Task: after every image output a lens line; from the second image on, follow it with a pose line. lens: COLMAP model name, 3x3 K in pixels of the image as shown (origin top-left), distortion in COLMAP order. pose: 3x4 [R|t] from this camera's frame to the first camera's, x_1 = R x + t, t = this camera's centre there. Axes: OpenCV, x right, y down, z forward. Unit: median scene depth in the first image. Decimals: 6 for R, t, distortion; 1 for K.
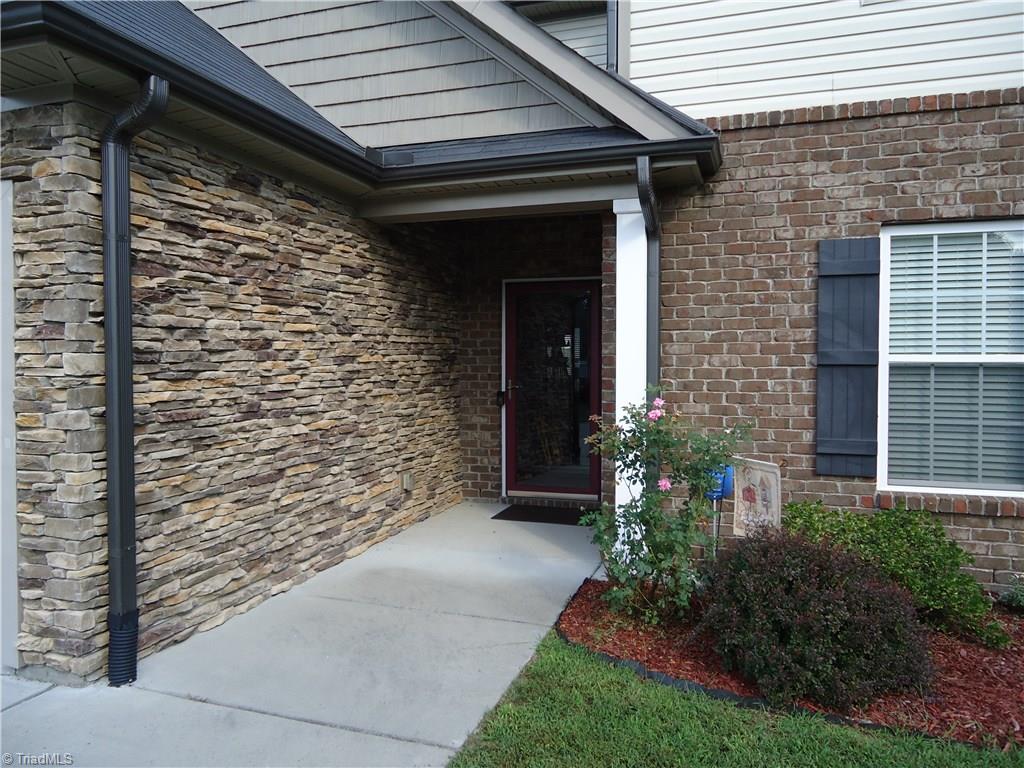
lens RADIAL K [[750.6, 0, 514.4], [0, 750.6, 381.2], [0, 0, 1]] dist [0.001821, -0.000584]
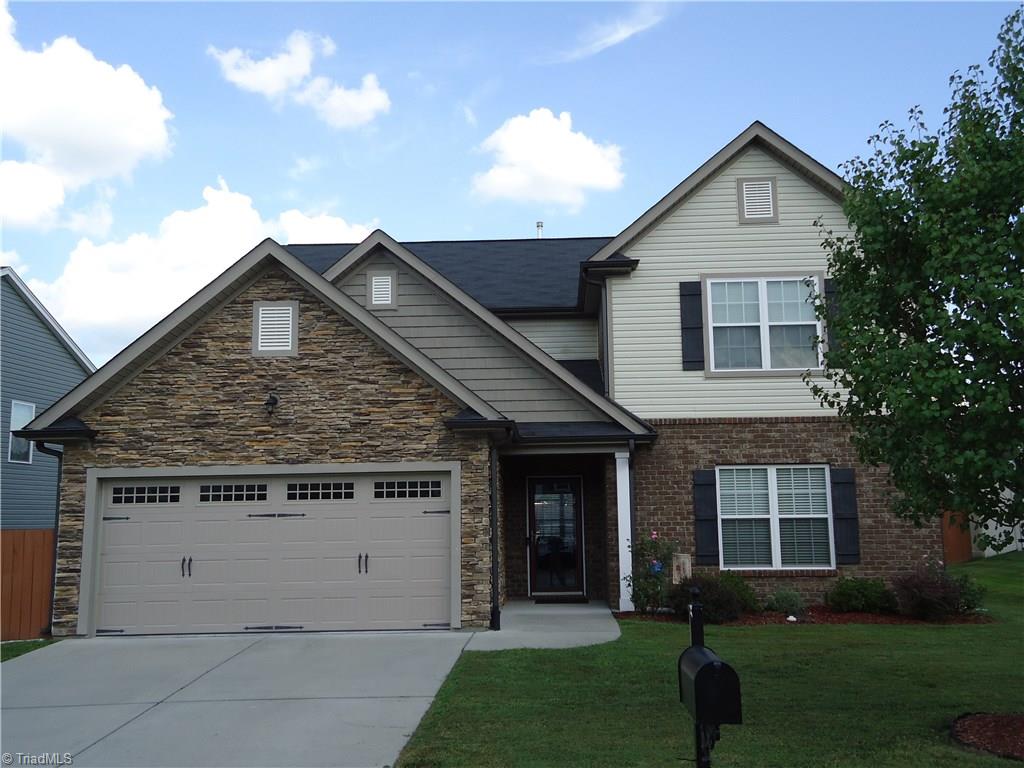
lens RADIAL K [[976.9, 0, 512.5], [0, 976.9, 384.1], [0, 0, 1]] dist [0.056362, 0.006575]
pose [[0.960093, 0.026234, 0.278449, -1.123408], [0.020924, 0.986064, -0.165045, 0.059896], [-0.278899, 0.164285, 0.946164, -2.032321]]
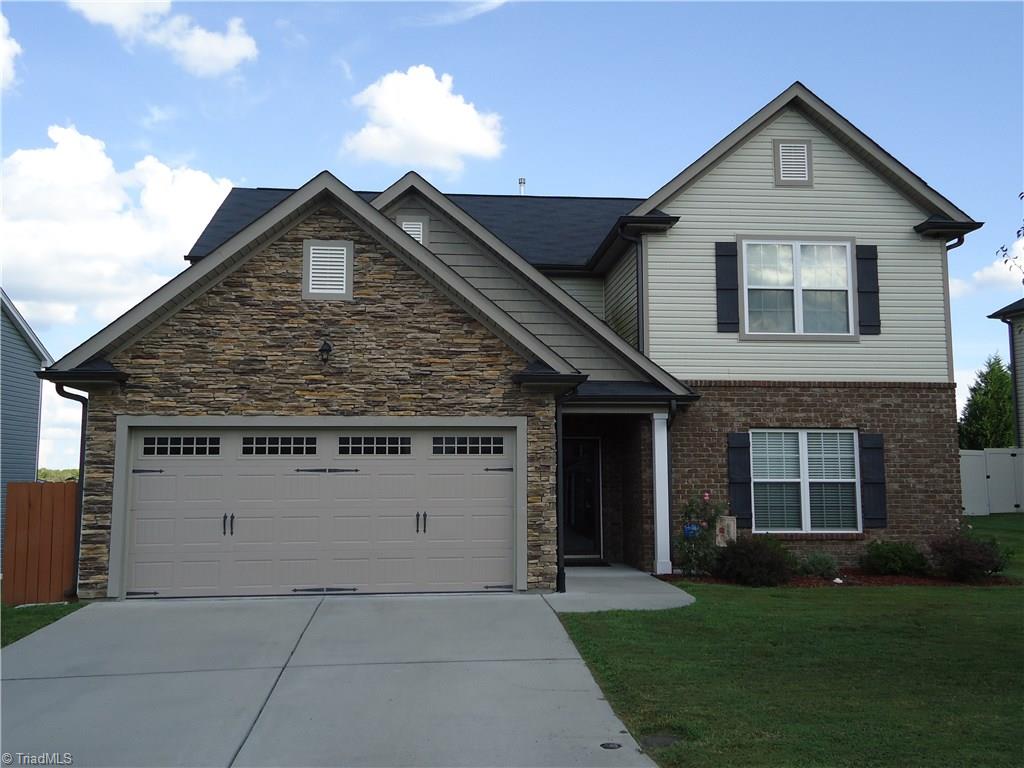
lens RADIAL K [[989.0, 0, 516.7], [0, 989.0, 380.2], [0, 0, 1]] dist [0.061139, -0.005779]
pose [[0.912068, 0.043863, 0.407686, -1.617837], [0.013046, 0.990655, -0.135769, 0.080614], [-0.409831, 0.129149, 0.902972, -1.750537]]
